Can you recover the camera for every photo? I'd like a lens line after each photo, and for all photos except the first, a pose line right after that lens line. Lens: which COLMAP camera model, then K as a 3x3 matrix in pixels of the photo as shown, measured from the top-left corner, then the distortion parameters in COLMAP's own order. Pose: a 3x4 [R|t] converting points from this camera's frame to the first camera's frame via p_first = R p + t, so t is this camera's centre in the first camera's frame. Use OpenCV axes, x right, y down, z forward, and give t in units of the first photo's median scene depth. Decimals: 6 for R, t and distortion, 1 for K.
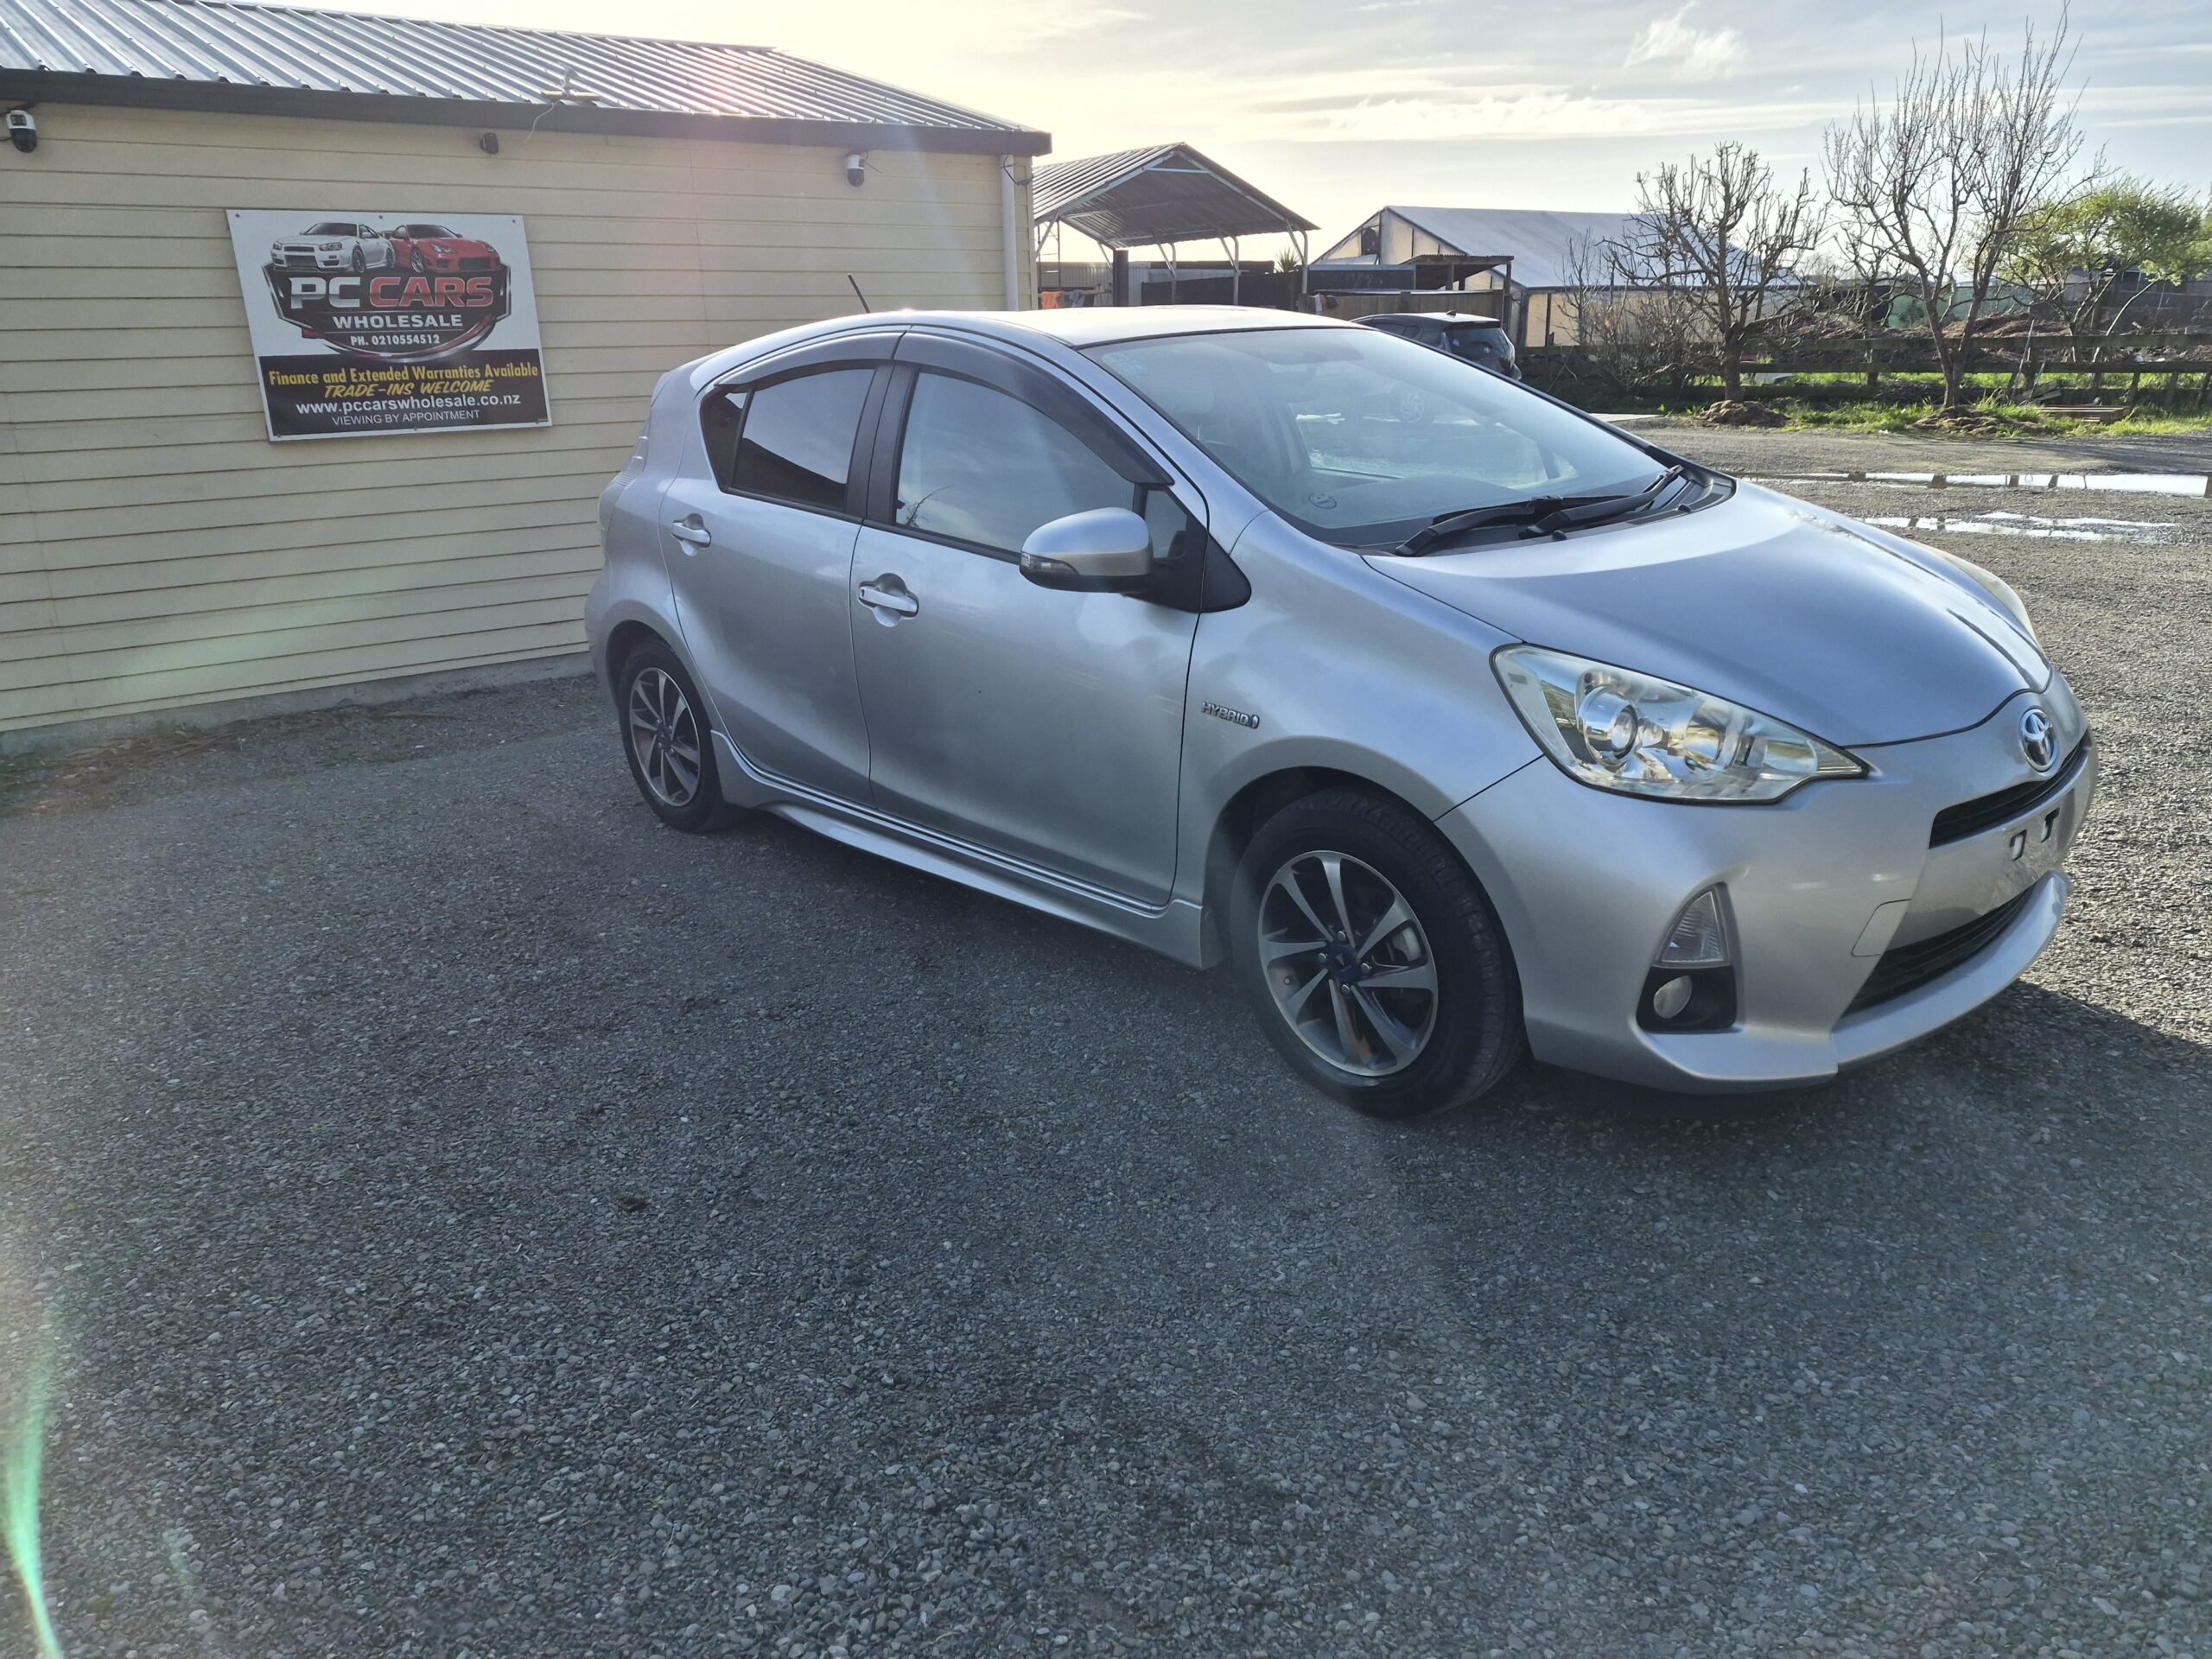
lens RADIAL K [[1535.4, 0, 1095.1], [0, 1535.4, 834.9], [0, 0, 1]] dist [0.060347, -0.059125]
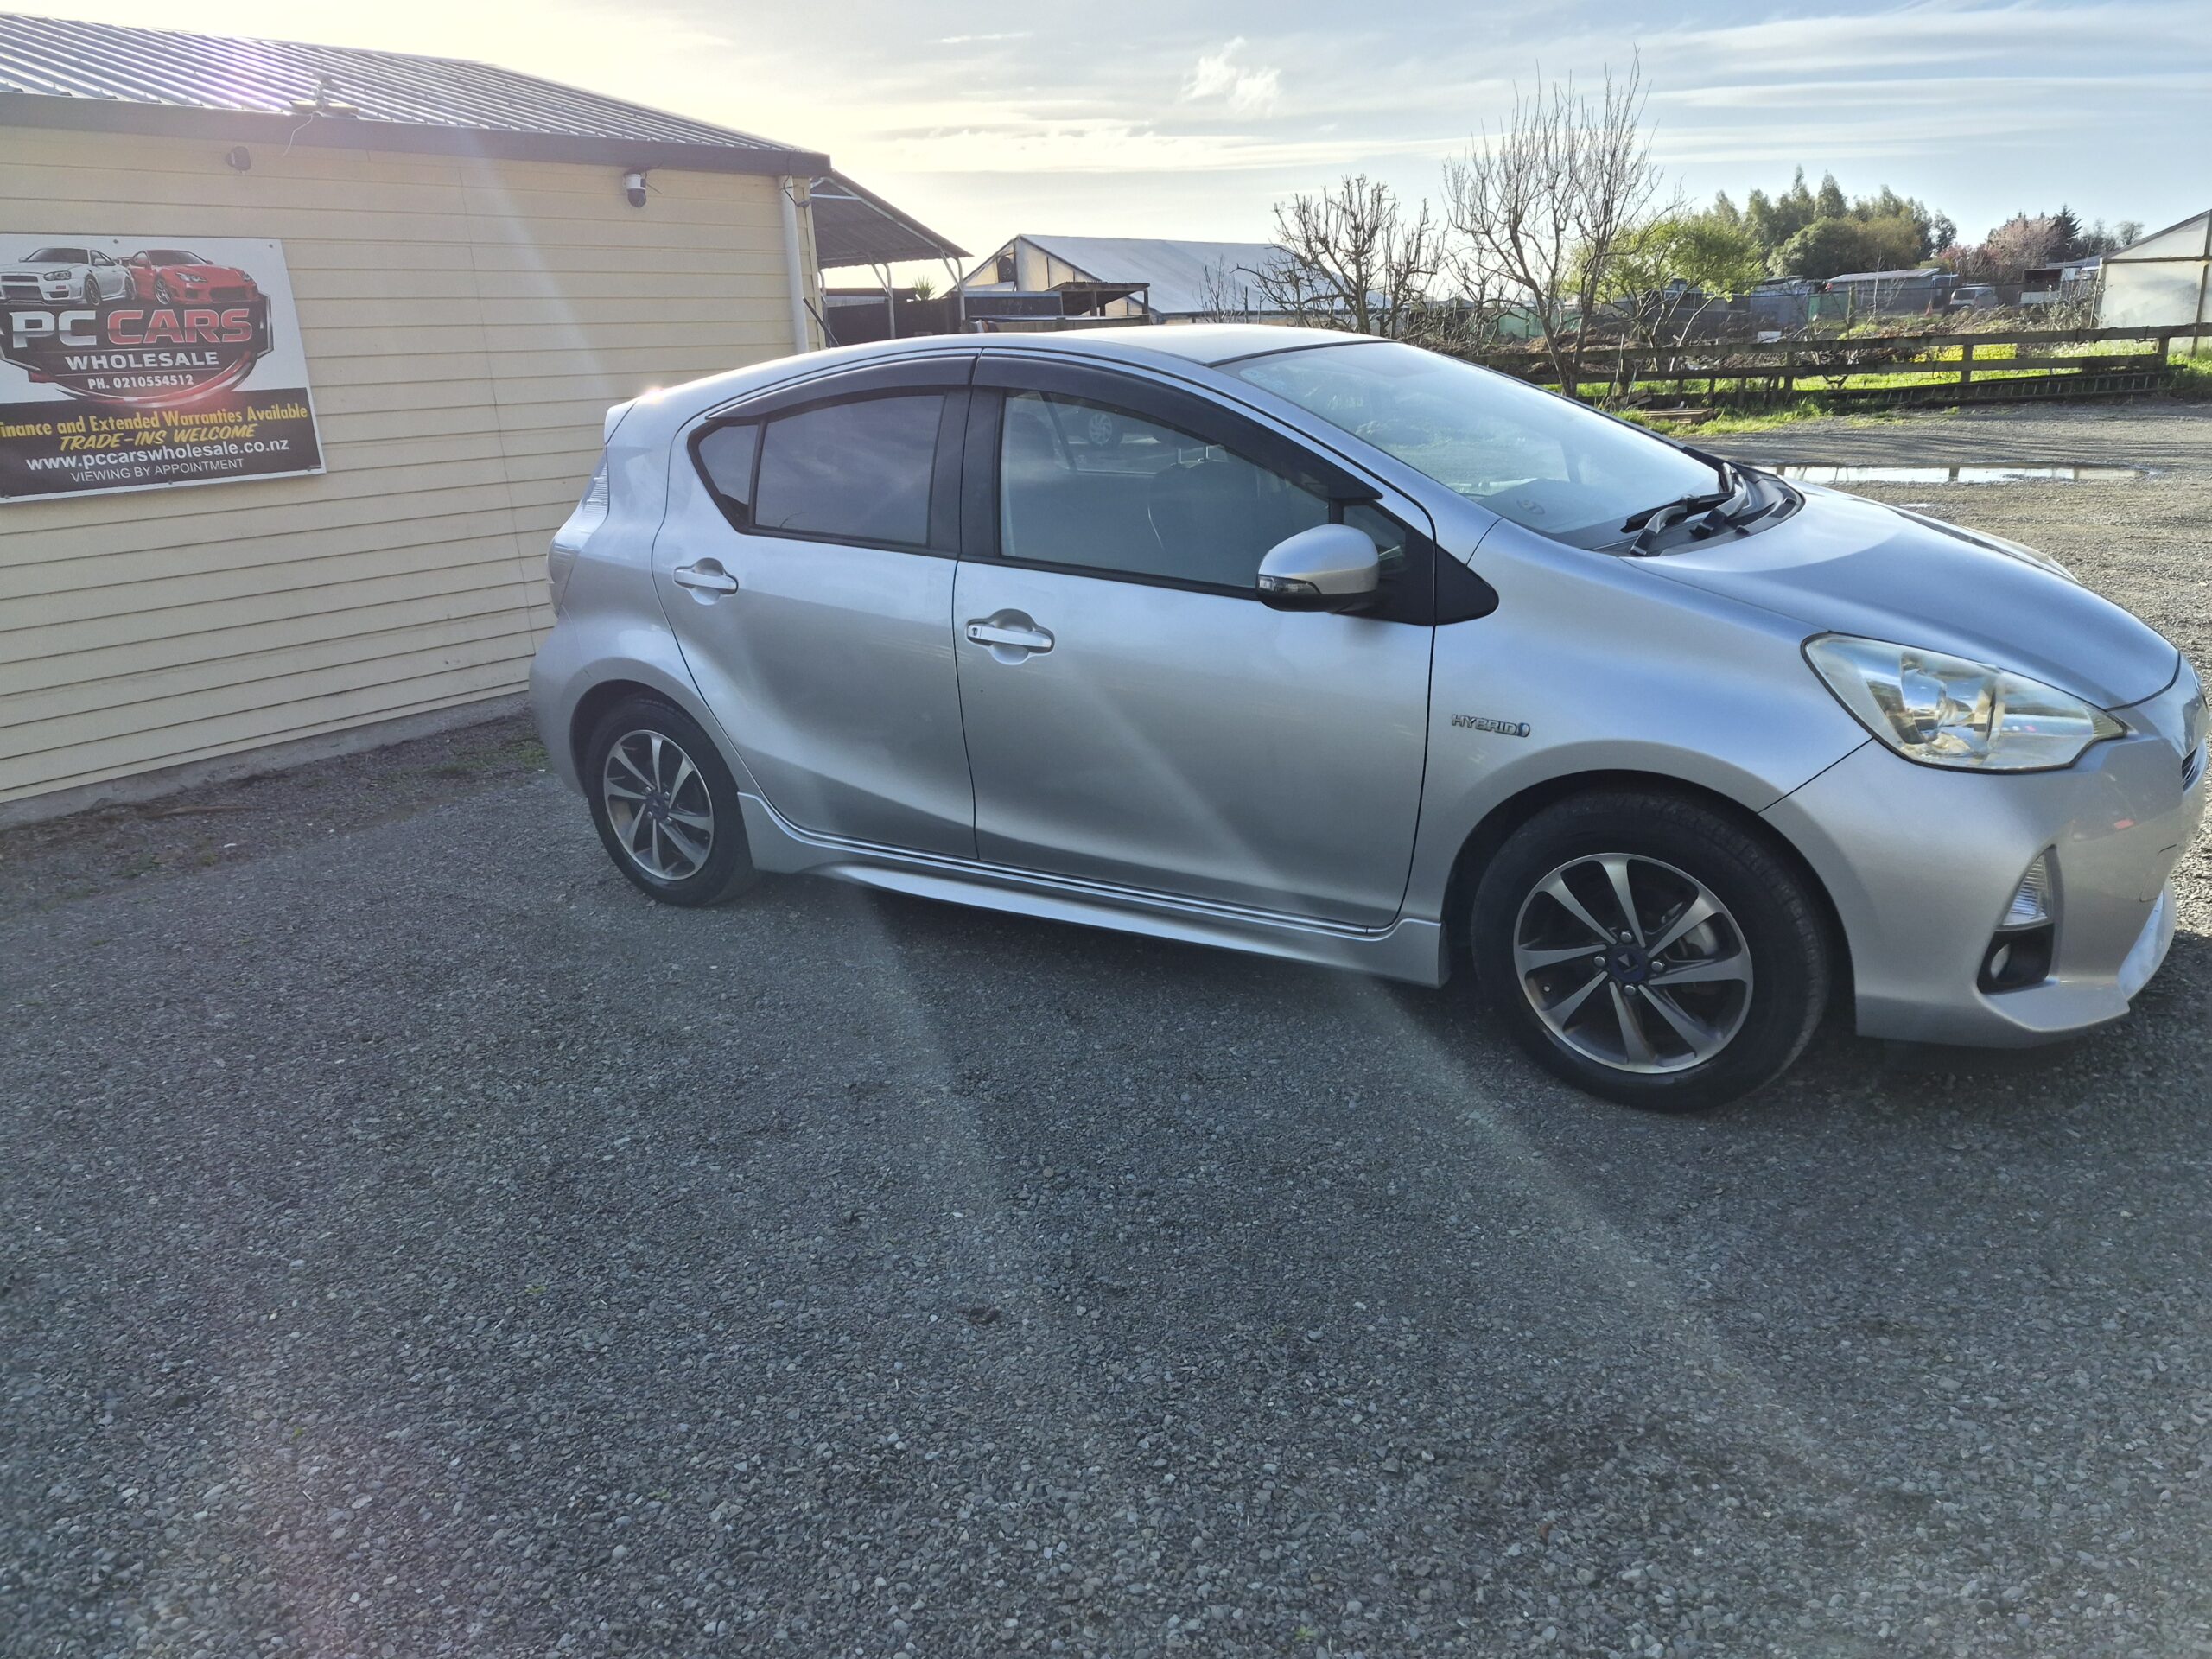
lens RADIAL K [[1535.4, 0, 1095.1], [0, 1535.4, 834.9], [0, 0, 1]] dist [0.060347, -0.059125]
pose [[0.968568, -0.092288, 0.230994, -0.156811], [0.095966, 0.995373, -0.004715, -0.011253], [-0.229490, 0.026735, 0.972944, 0.037815]]
